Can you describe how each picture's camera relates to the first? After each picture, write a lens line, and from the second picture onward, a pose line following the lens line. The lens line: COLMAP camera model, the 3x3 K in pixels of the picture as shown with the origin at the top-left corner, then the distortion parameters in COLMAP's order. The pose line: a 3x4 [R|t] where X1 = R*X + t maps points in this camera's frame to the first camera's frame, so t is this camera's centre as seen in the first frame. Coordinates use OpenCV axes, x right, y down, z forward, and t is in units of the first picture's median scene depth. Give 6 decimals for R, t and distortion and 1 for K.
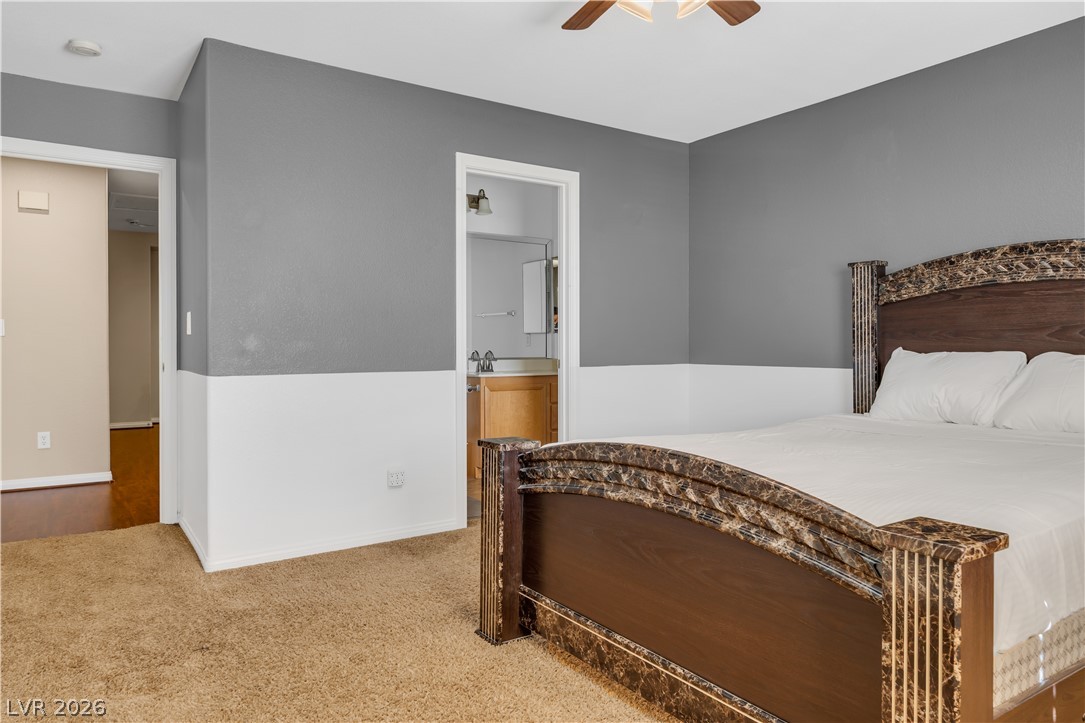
lens RADIAL K [[698.3, 0, 543.4], [0, 698.3, 355.7], [0, 0, 1]] dist [-0.002031, -0.000453]
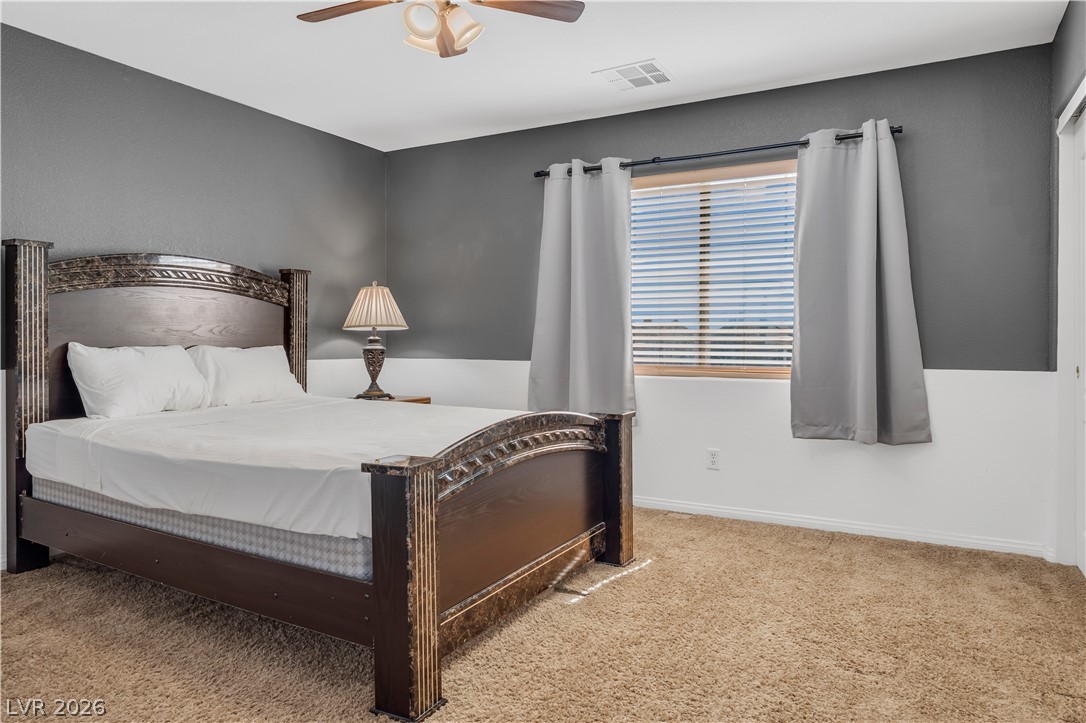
lens RADIAL K [[699.0, 0, 544.5], [0, 699.0, 355.9], [0, 0, 1]] dist [-0.002031, -0.000453]
pose [[-0.454191, -0.019943, 0.890681, -0.835541], [0.014144, 0.999462, 0.029591, -0.018469], [-0.890792, 0.026038, -0.453665, 1.234223]]
